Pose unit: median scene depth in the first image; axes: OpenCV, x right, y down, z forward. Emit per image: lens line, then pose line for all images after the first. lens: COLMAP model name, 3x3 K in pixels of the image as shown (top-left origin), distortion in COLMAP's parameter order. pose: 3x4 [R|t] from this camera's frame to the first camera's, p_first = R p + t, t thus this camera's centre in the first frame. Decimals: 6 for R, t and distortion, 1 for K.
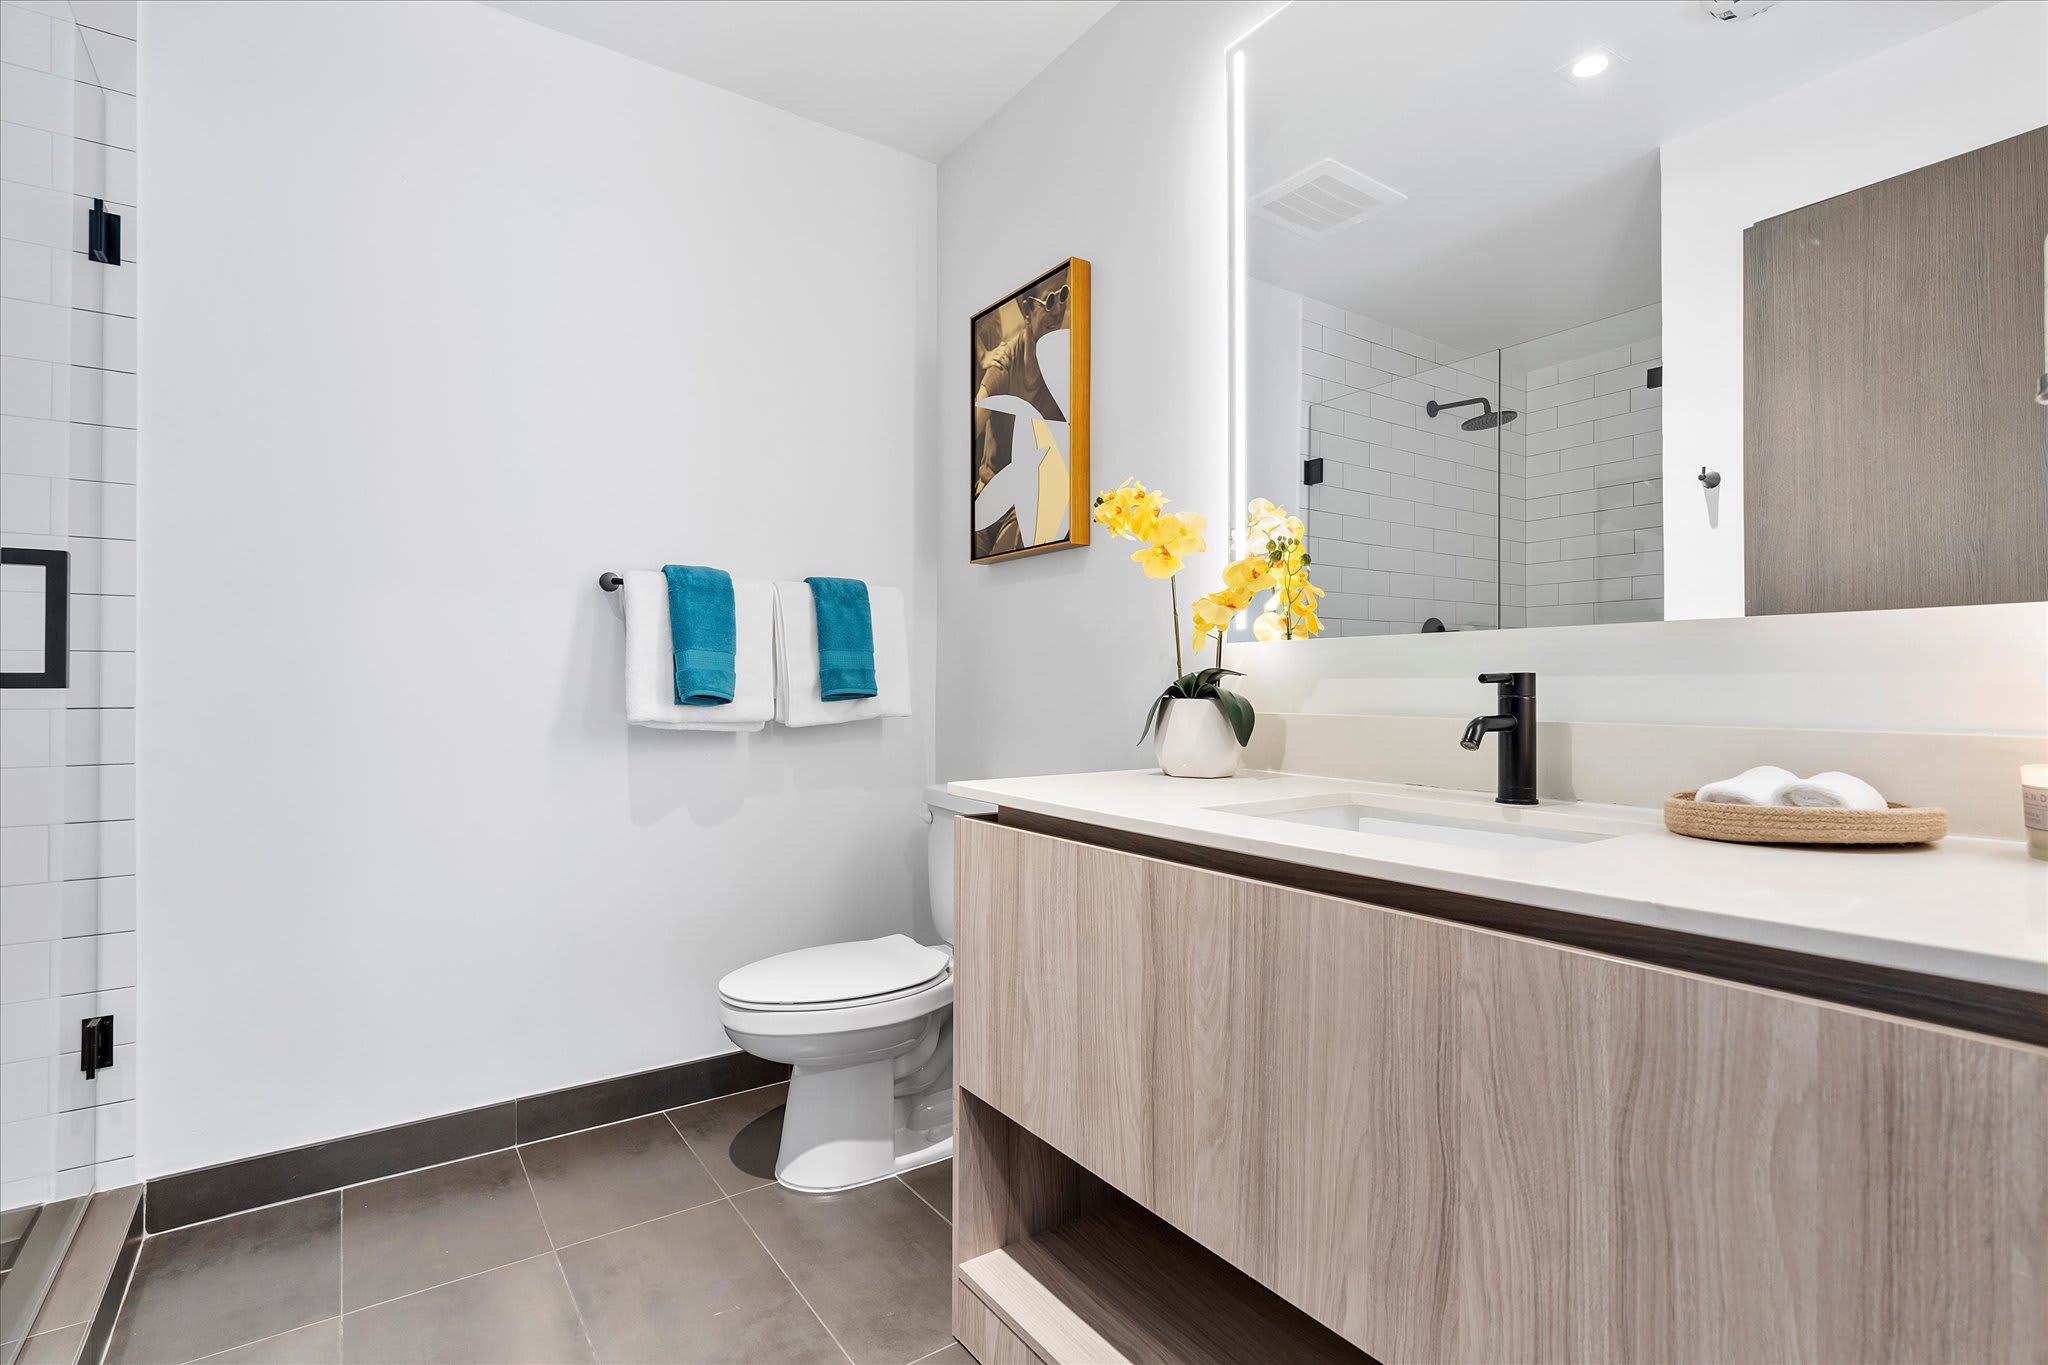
lens RADIAL K [[924.4, 0, 968.3], [0, 924.4, 684.2], [0, 0, 1]] dist [0.001367, 0.001620]
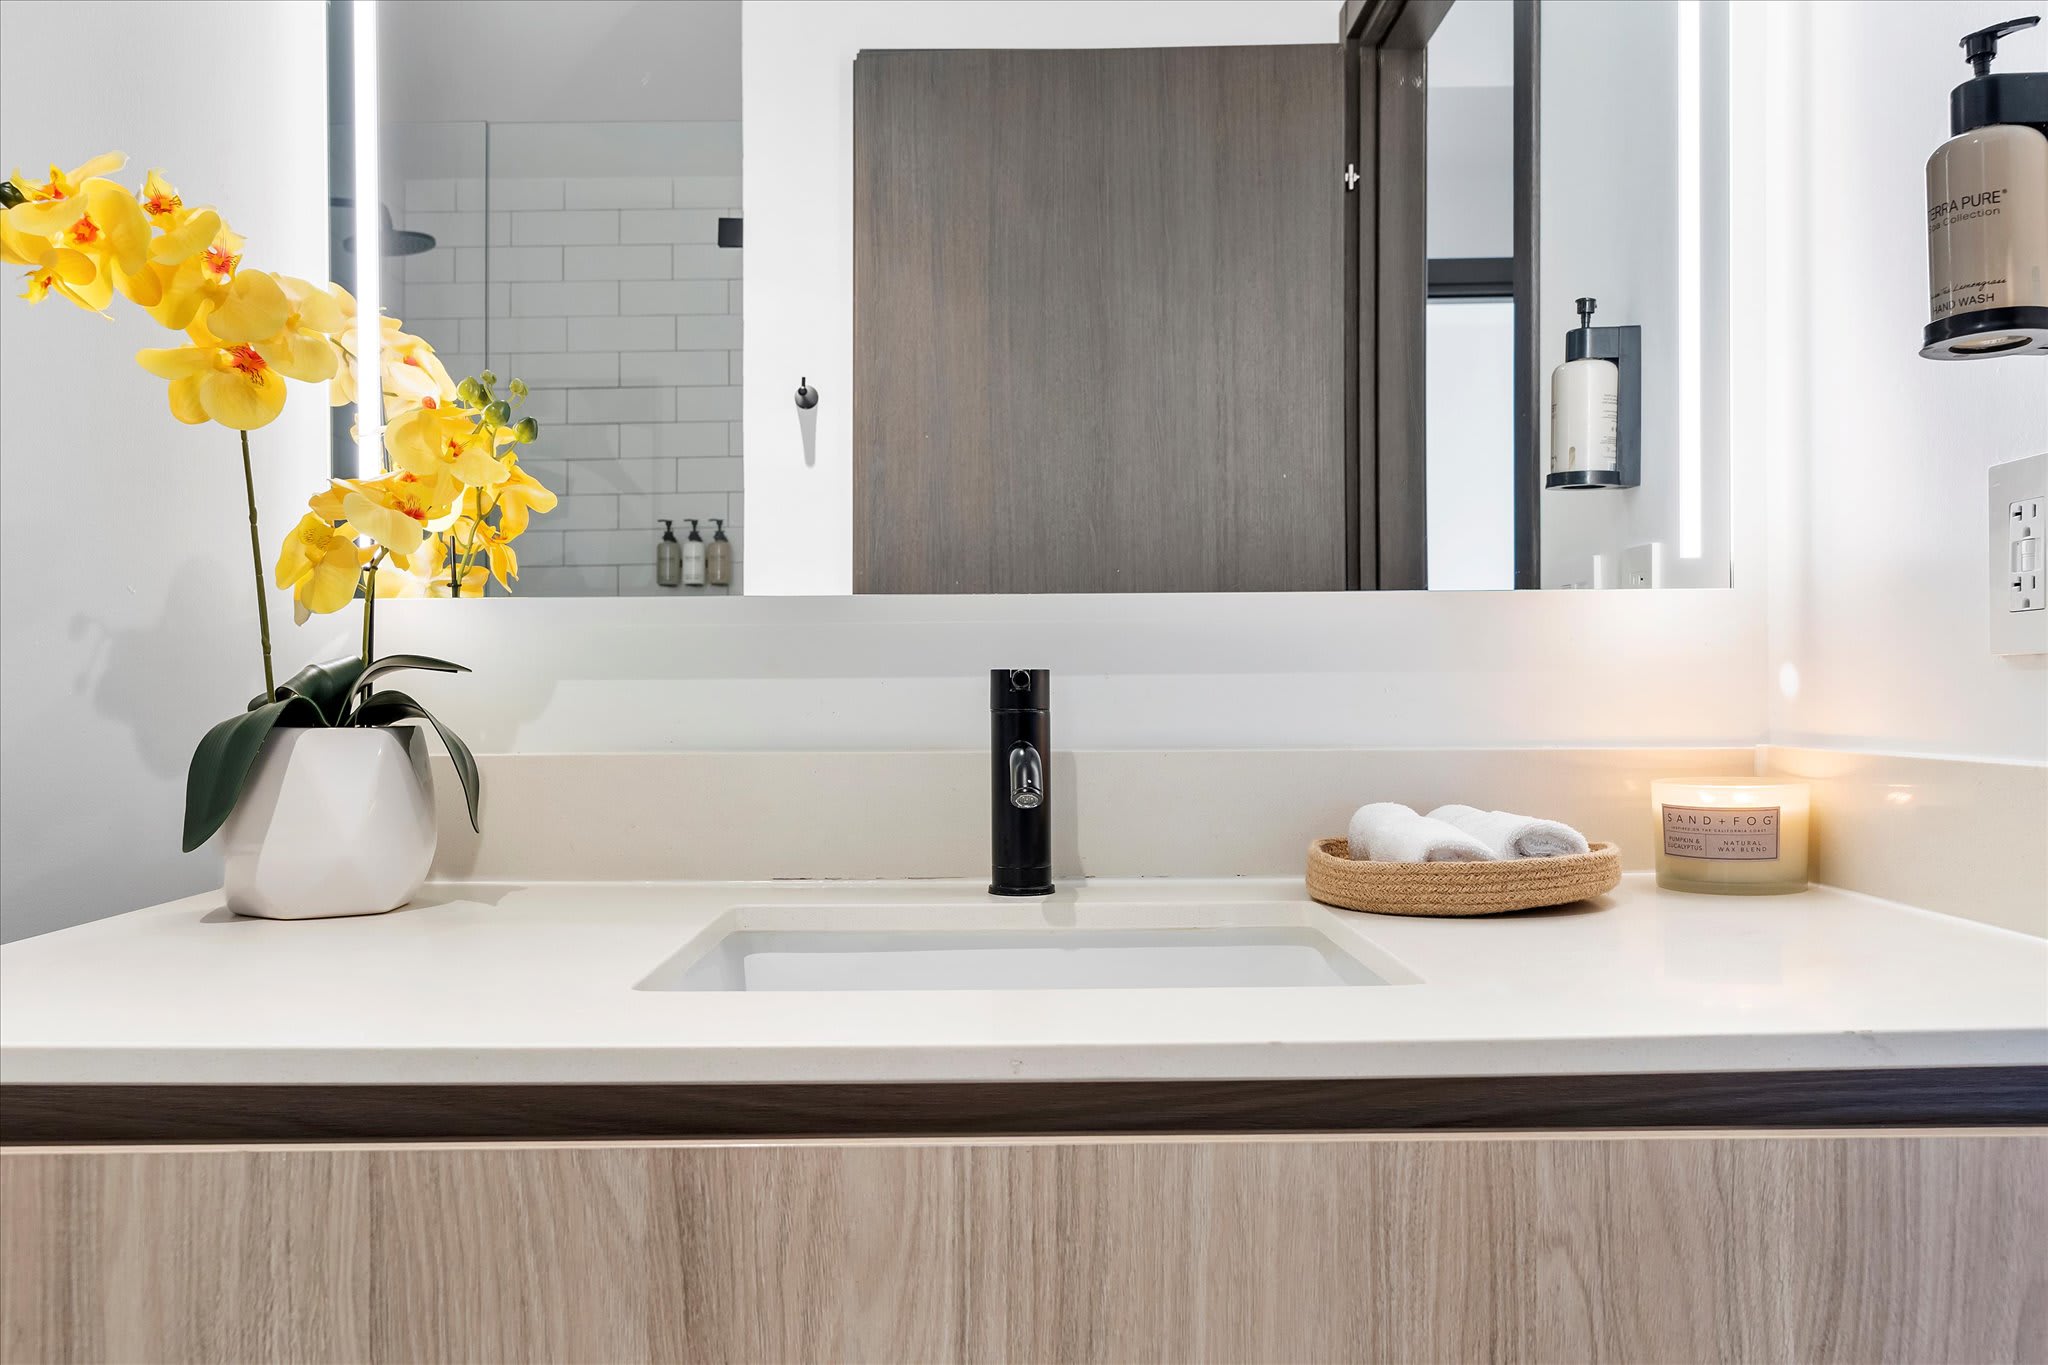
lens RADIAL K [[1581.2, 0, 1027.2], [0, 1581.2, 695.7], [0, 0, 1]] dist [0.006361, -0.000175]
pose [[0.540191, -0.006124, 0.841520, -0.361595], [0.003931, 0.999981, 0.004754, -0.001139], [-0.841533, 0.000739, 0.540205, 0.672600]]
